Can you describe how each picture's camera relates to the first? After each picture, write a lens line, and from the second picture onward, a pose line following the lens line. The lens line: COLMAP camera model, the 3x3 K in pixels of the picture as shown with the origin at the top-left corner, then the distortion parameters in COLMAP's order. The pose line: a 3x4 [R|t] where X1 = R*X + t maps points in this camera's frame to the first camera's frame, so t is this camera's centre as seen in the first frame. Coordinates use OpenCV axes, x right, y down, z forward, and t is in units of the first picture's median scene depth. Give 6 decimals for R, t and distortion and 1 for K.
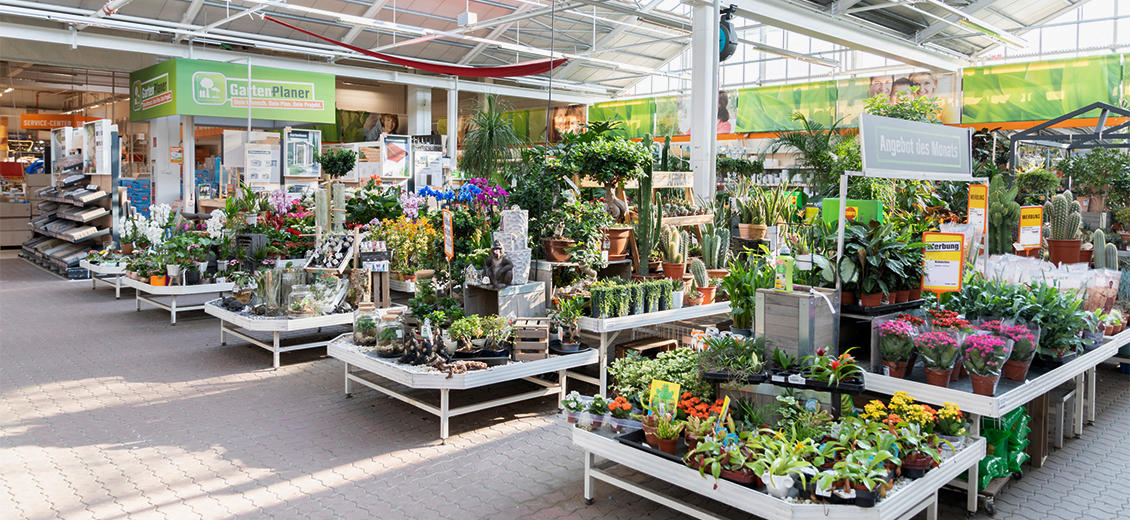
lens RADIAL K [[765.1, 0, 565.0], [0, 765.1, 260.0], [0, 0, 1]] dist [0.069030, -0.084933]
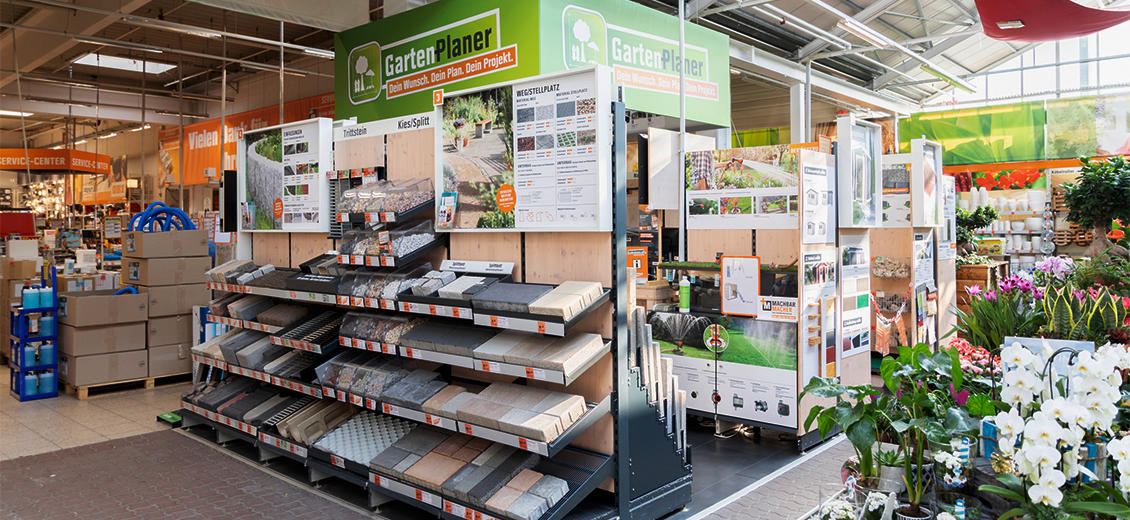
lens RADIAL K [[759.9, 0, 565.0], [0, 759.9, 260.0], [0, 0, 1]] dist [0.003229, 0.001924]
pose [[0.995101, -0.021640, 0.096462, -0.340305], [0.027436, 0.997871, -0.059163, -0.042356], [-0.094976, 0.061520, 0.993577, 0.362094]]
